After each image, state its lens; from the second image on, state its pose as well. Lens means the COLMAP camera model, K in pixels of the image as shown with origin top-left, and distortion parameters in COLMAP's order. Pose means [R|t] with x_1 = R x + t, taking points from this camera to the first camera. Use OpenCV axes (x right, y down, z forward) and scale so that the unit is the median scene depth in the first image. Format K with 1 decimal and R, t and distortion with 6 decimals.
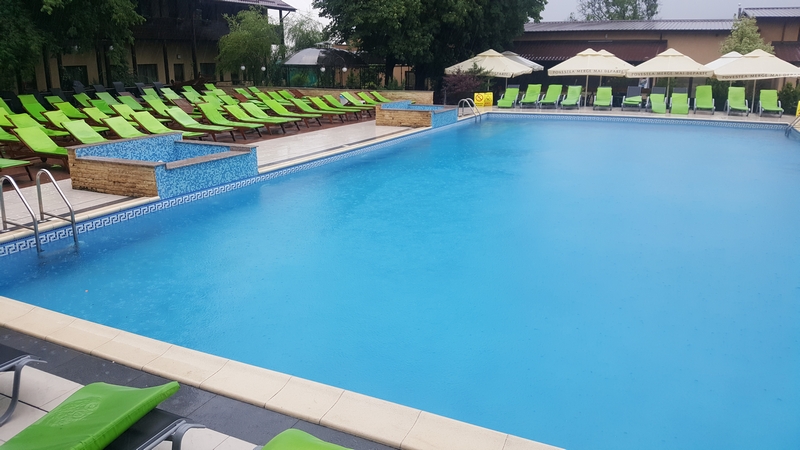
lens RADIAL K [[613.1, 0, 400.0], [0, 613.1, 225.0], [0, 0, 1]] dist [0.078091, -0.181996]
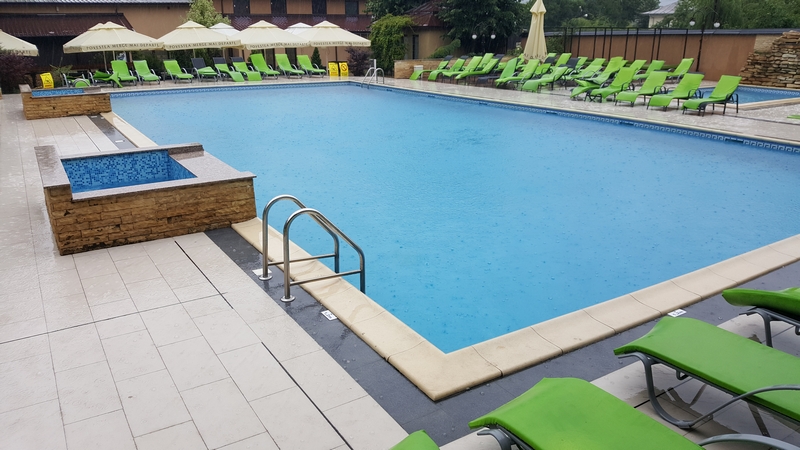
lens RADIAL K [[613.1, 0, 400.0], [0, 613.1, 225.0], [0, 0, 1]] dist [0.078091, -0.181996]
pose [[0.527883, -0.262623, 0.807694, -0.286452], [0.230751, 0.959568, 0.161193, -0.036926], [-0.817370, 0.101285, 0.567140, 0.138067]]
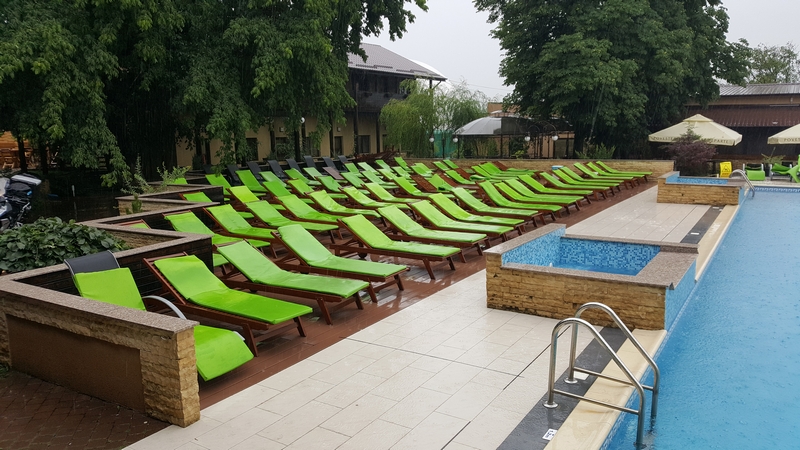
lens RADIAL K [[613.1, 0, 400.0], [0, 613.1, 225.0], [0, 0, 1]] dist [0.078091, -0.181996]
pose [[0.994436, 0.000909, -0.105342, -0.192889], [-0.011942, 0.994490, -0.104147, -0.027329], [0.104667, 0.104826, 0.988967, 0.086031]]
